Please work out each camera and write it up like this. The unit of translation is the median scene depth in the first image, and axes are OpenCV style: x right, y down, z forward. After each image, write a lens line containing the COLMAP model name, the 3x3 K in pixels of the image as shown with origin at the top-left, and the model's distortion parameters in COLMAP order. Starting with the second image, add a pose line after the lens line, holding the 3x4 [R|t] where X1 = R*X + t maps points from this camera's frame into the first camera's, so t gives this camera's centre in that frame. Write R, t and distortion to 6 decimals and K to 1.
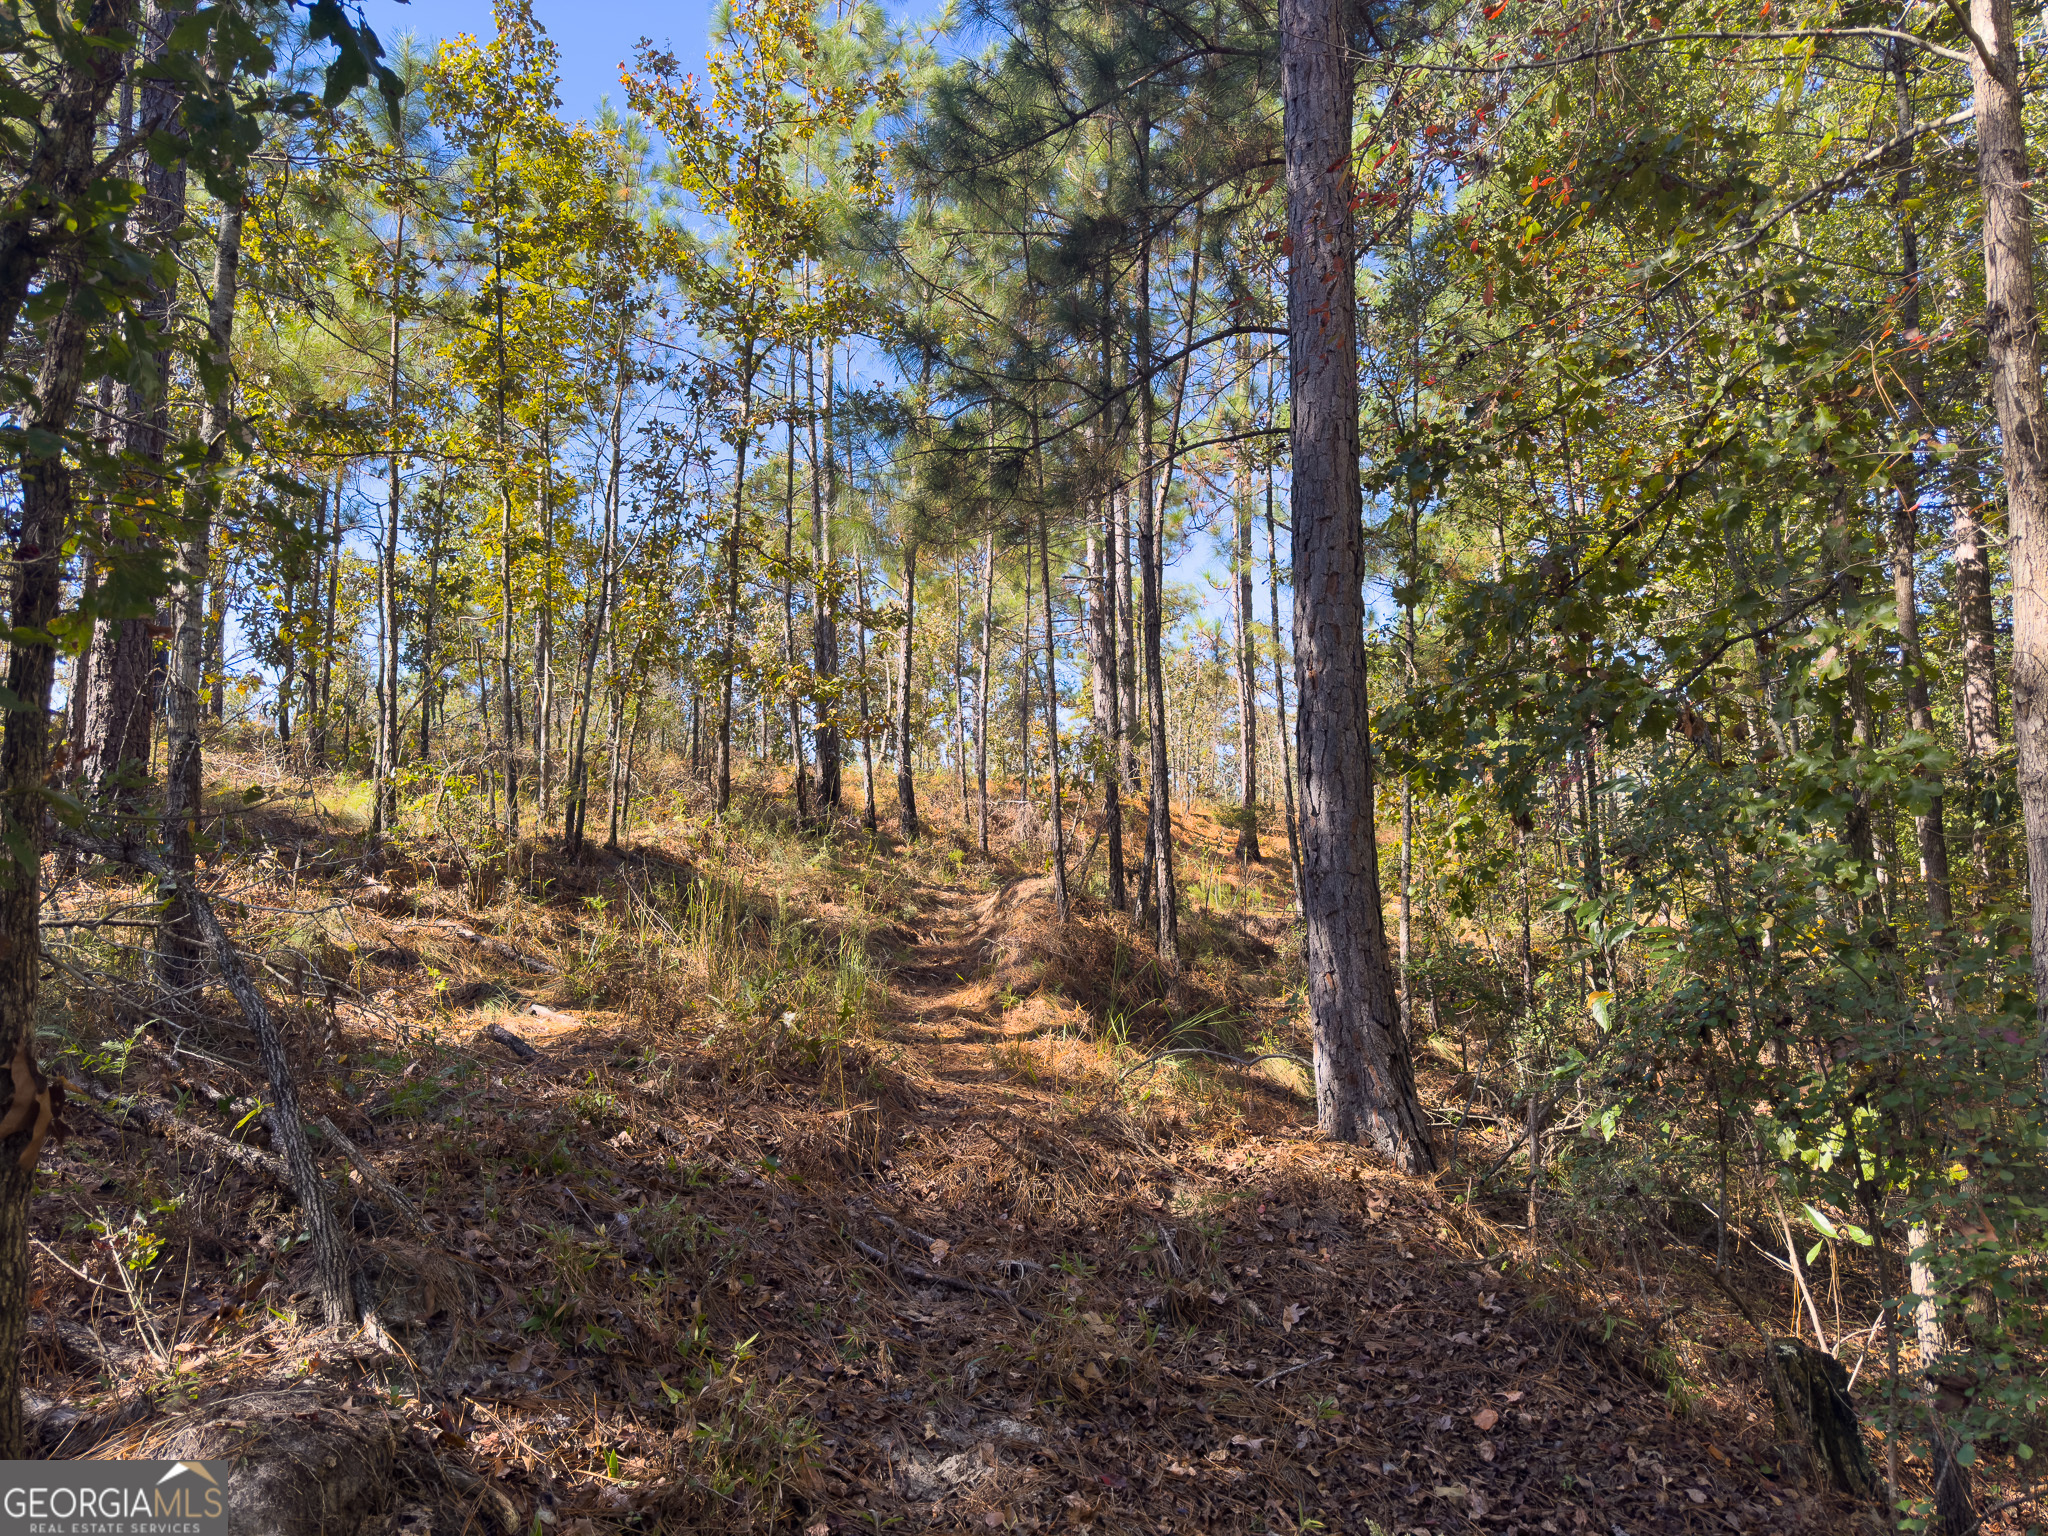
lens RADIAL K [[1431.6, 0, 1023.5], [0, 1431.6, 764.2], [0, 0, 1]] dist [0.007619, -0.001526]
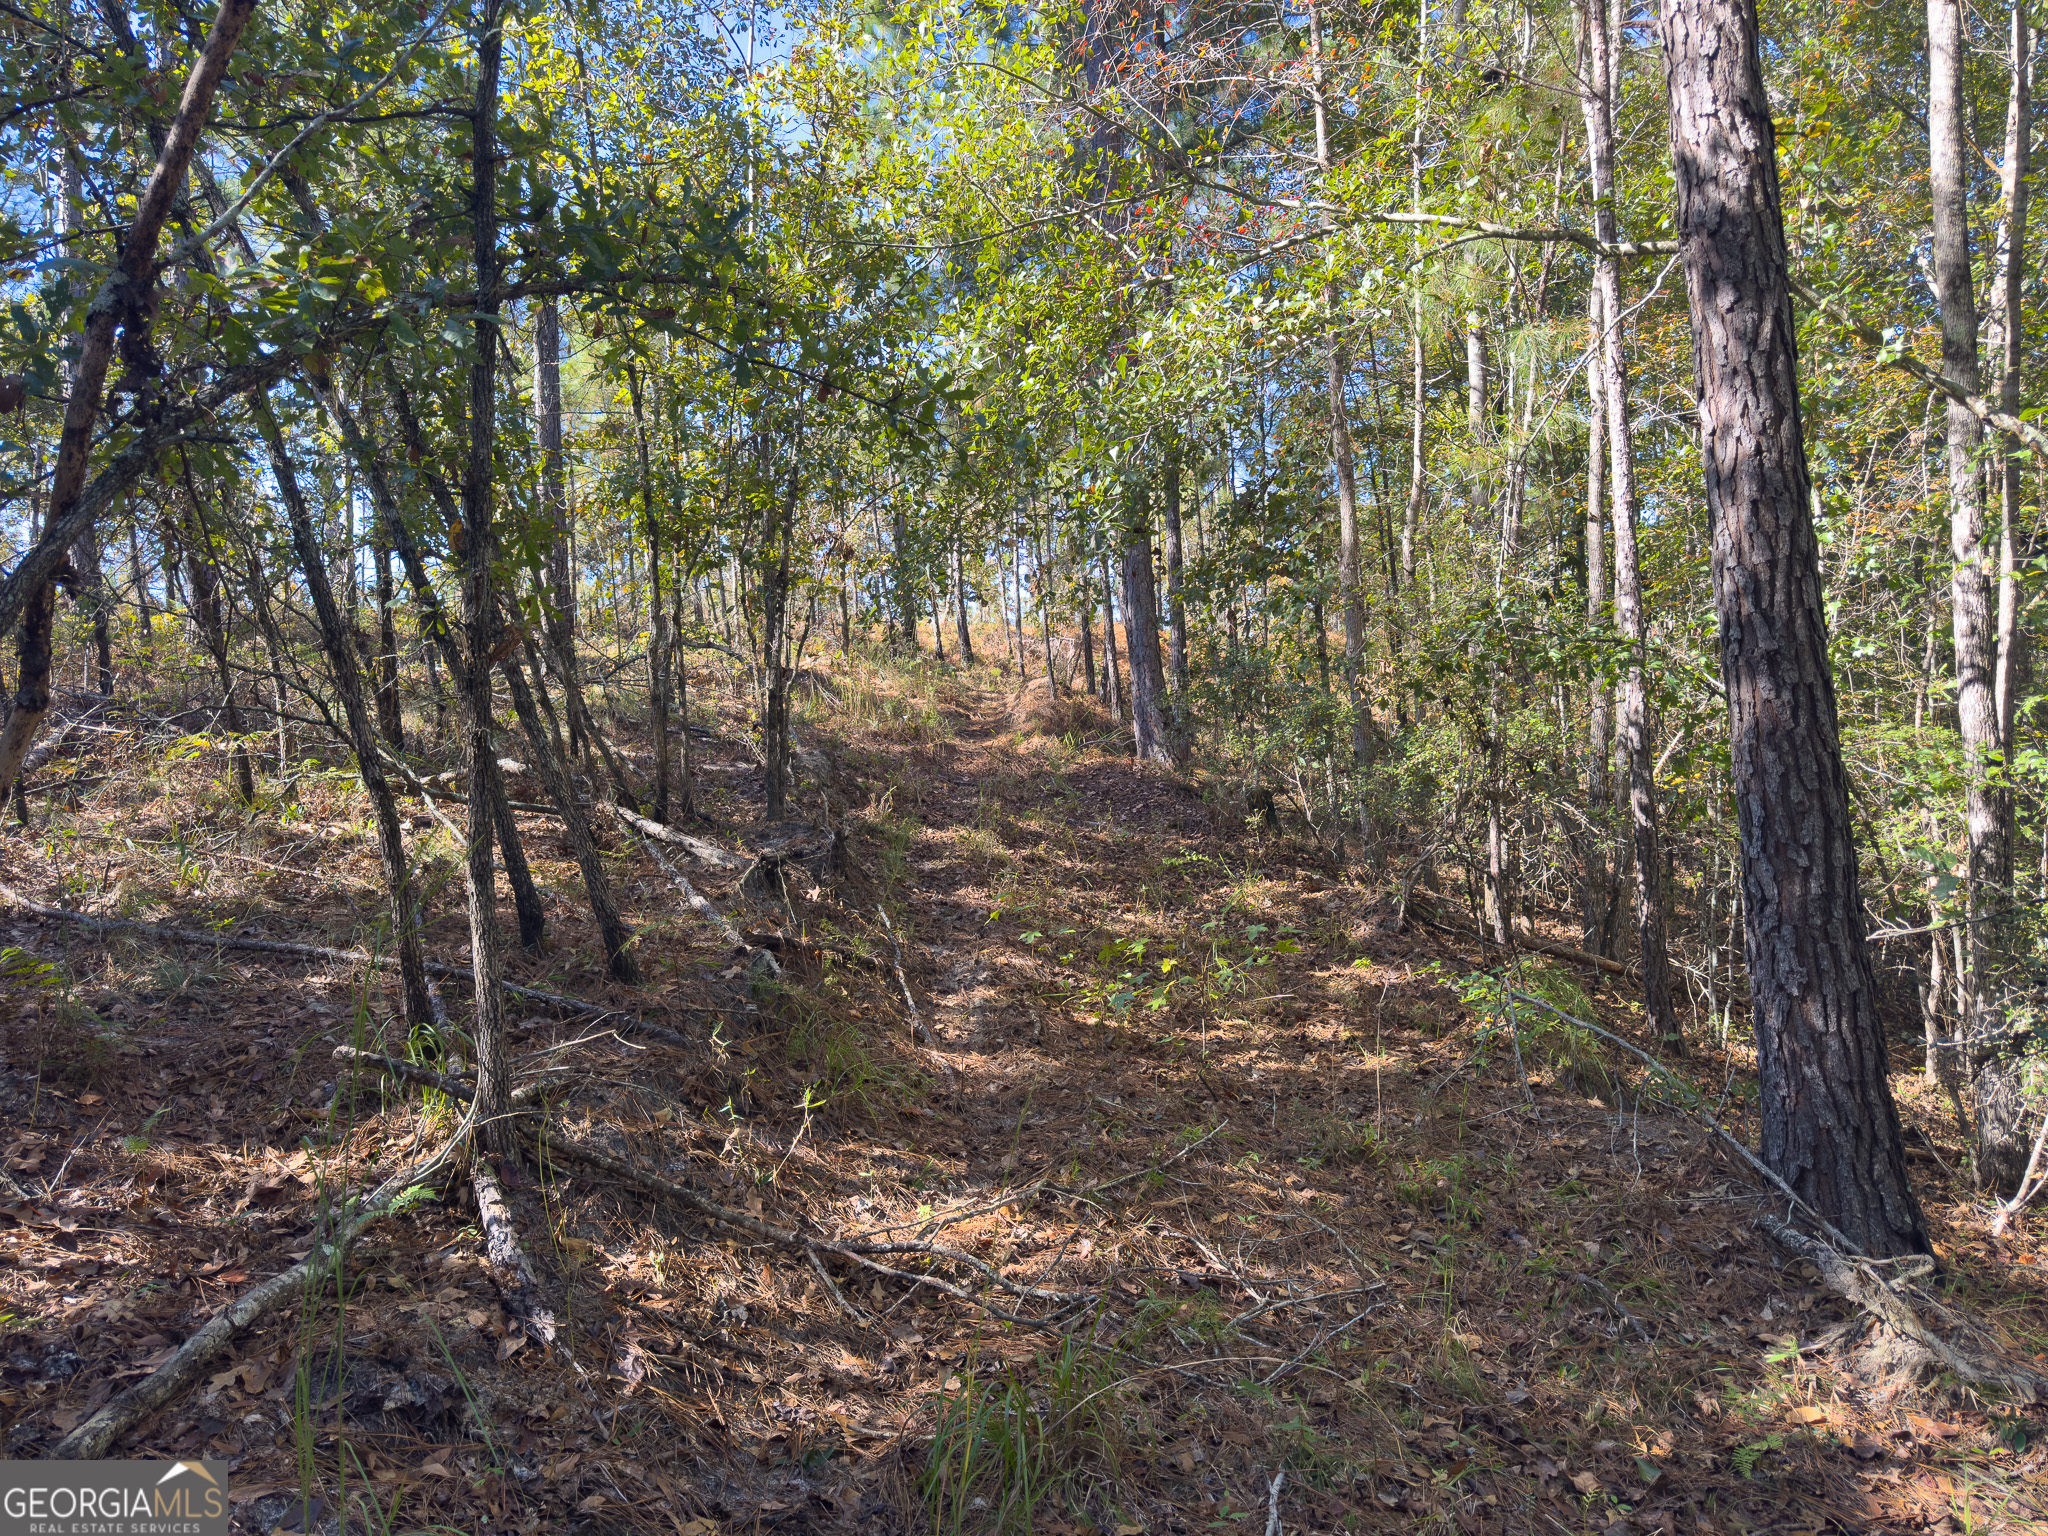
lens RADIAL K [[1431.6, 0, 1028.2], [0, 1431.6, 767.7], [0, 0, 1]] dist [0.007619, -0.001526]
pose [[0.997297, -0.052249, -0.051650, 0.071316], [0.057393, 0.992949, 0.103721, 0.010151], [0.045866, -0.106405, 0.993264, -0.616732]]
